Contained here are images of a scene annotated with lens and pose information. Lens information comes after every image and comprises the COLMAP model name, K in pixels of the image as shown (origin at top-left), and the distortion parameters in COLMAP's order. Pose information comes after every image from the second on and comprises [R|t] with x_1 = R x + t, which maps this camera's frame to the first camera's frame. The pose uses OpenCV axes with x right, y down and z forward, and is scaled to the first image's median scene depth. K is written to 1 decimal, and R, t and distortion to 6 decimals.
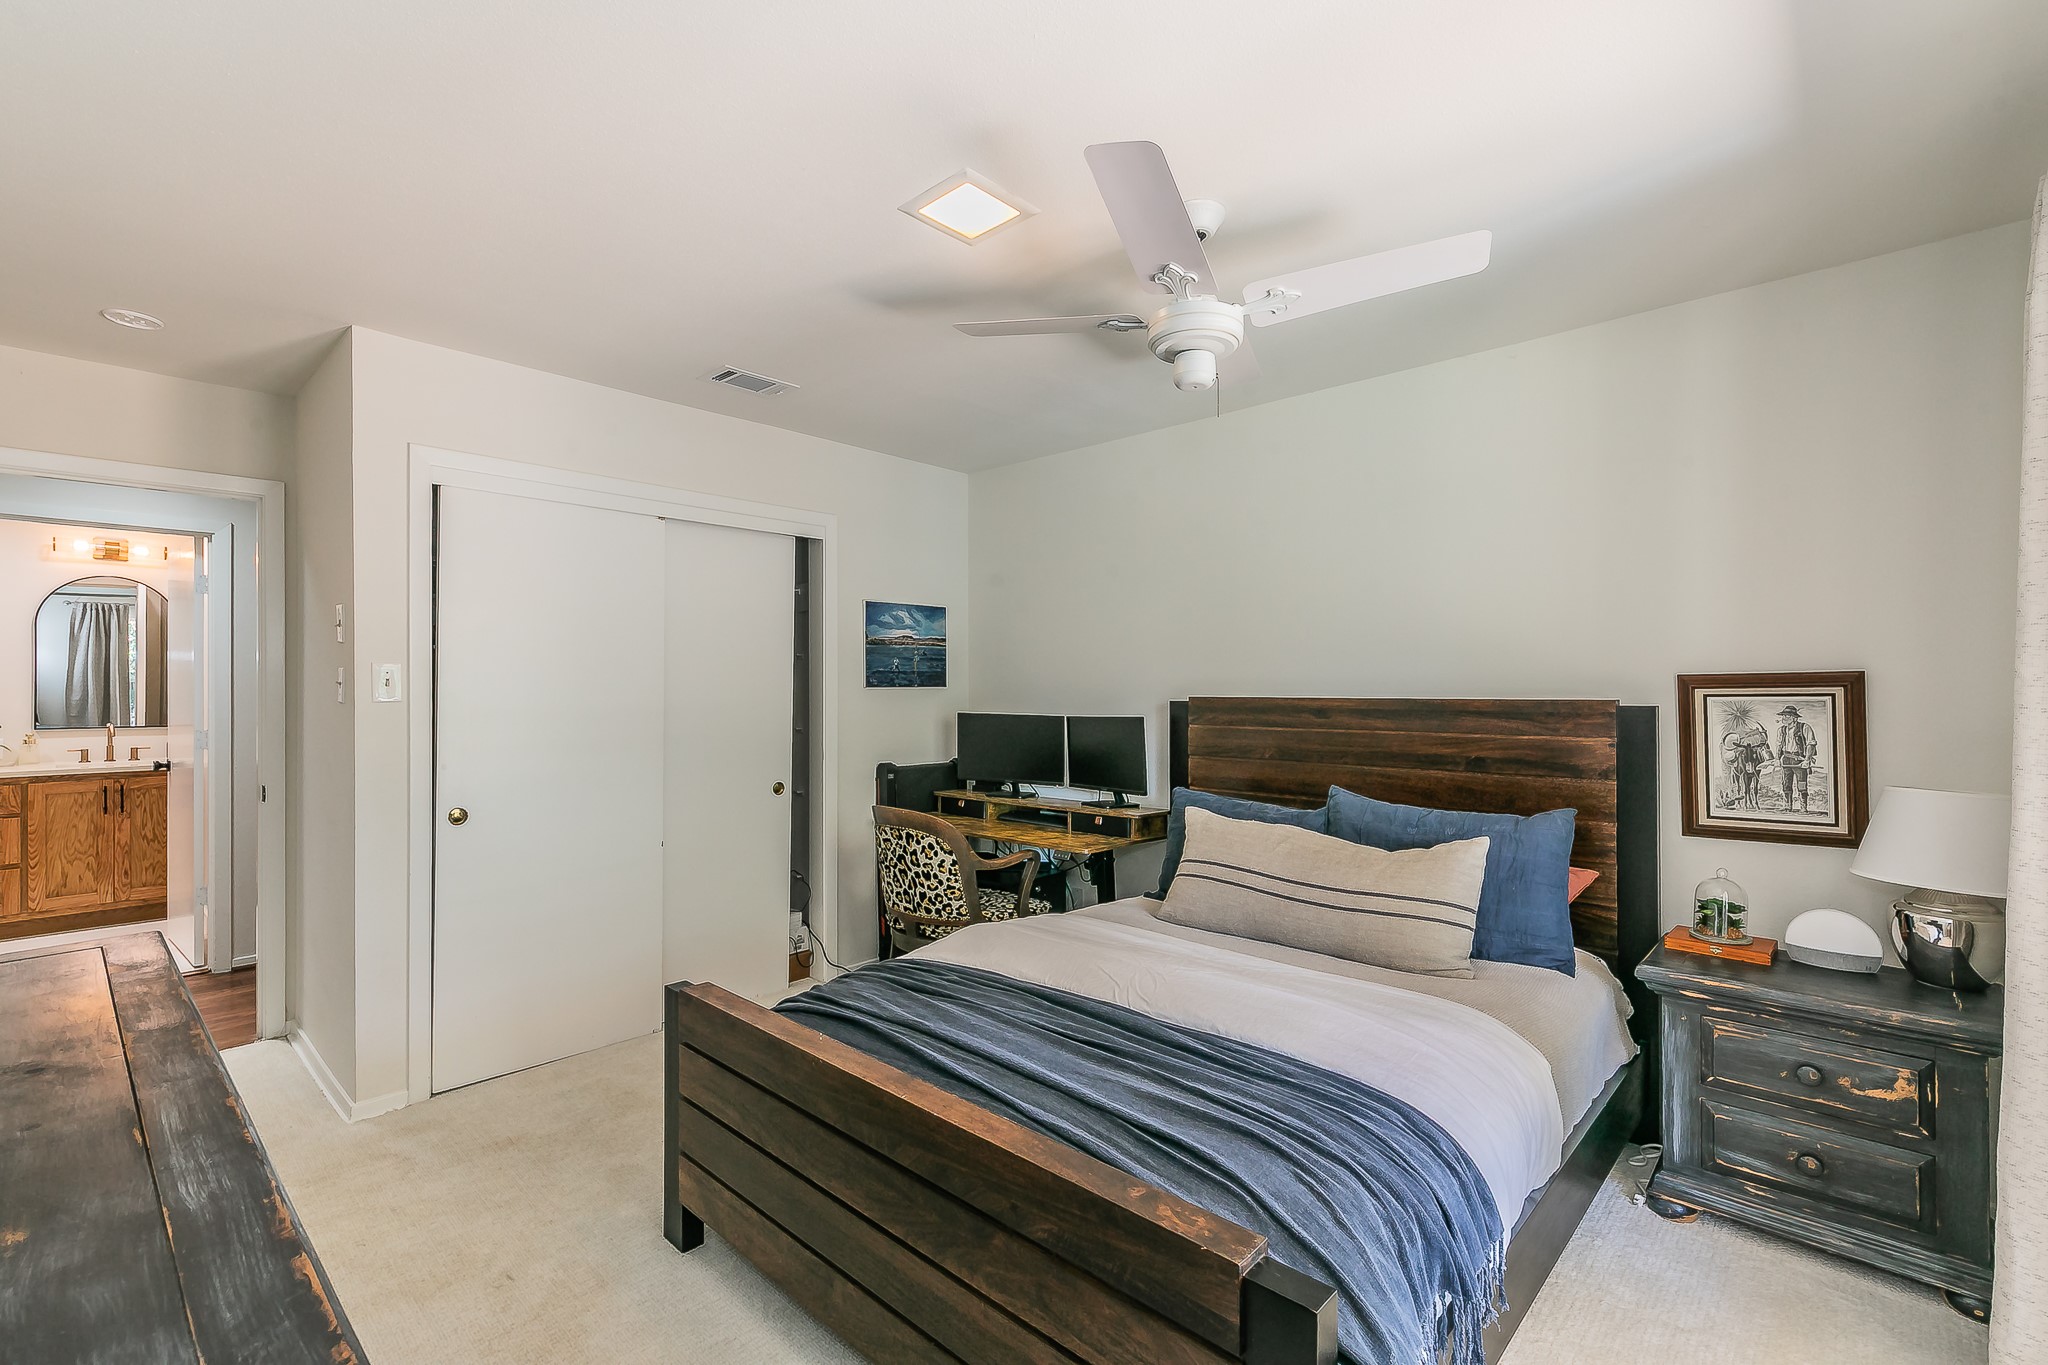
lens RADIAL K [[876.3, 0, 1024.0], [0, 876.3, 682.5], [0, 0, 1]] dist [-0.000645, 0.000002]
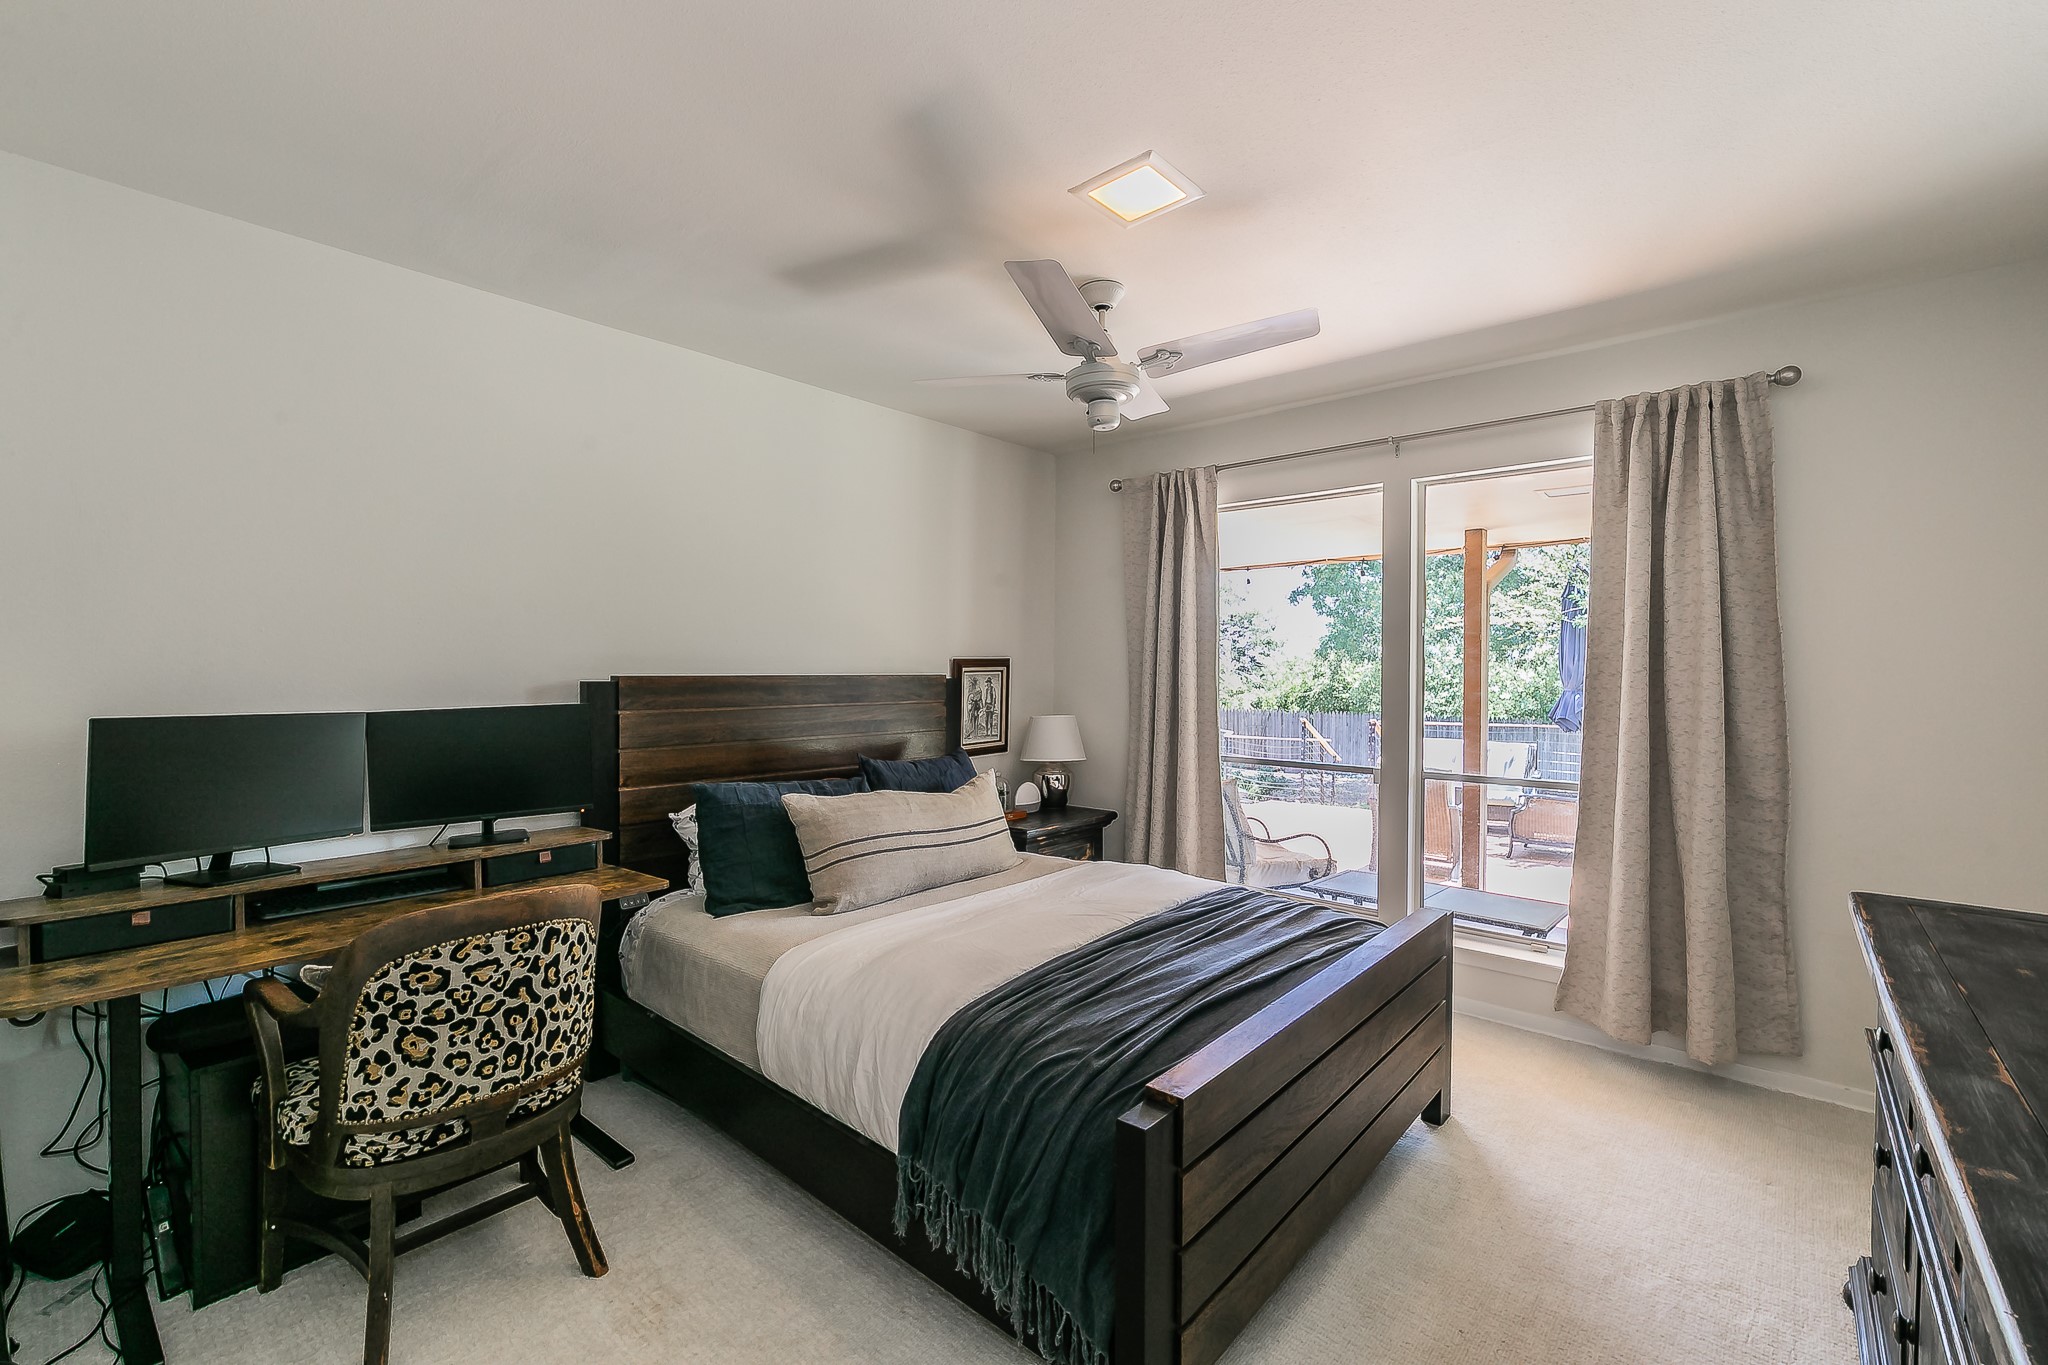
lens RADIAL K [[876.3, 0, 1024.0], [0, 876.3, 682.5], [0, 0, 1]] dist [-0.000645, 0.000002]
pose [[-0.022306, -0.014100, 0.999652, -0.788449], [-0.009032, 0.999863, 0.013902, 0.010473], [-0.999710, -0.008719, -0.022431, 0.837517]]
